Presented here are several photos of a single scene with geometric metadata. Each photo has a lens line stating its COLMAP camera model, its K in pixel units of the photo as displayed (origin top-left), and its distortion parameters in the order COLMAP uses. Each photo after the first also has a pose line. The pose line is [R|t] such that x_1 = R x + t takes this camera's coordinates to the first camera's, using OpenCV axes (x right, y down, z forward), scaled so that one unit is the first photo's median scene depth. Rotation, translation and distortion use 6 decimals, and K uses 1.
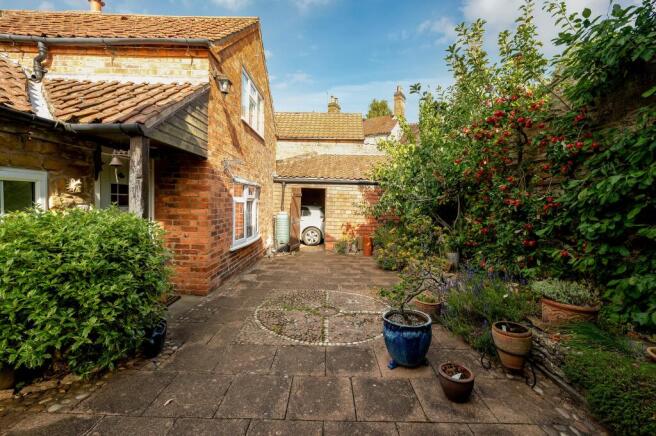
lens RADIAL K [[276.7, 0, 331.3], [0, 276.7, 208.0], [0, 0, 1]] dist [0.000424, 0.000073]
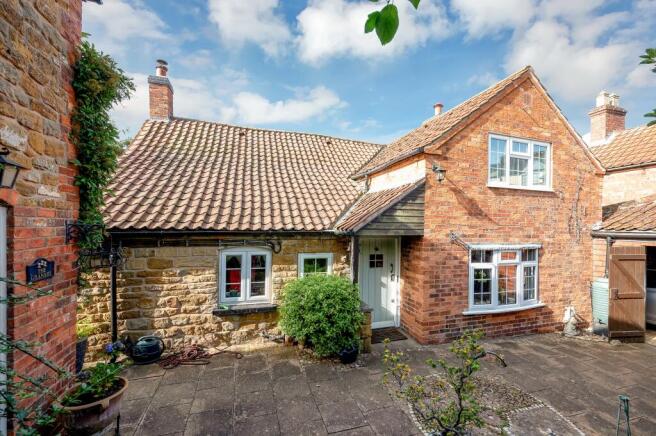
lens RADIAL K [[266.7, 0, 332.2], [0, 266.7, 220.4], [0, 0, 1]] dist [-0.002896, 0.000373]
pose [[0.312946, -0.041904, -0.948846, 0.615794], [-0.034022, 0.997890, -0.055291, -0.173808], [0.949161, 0.049585, 0.310860, 0.220993]]
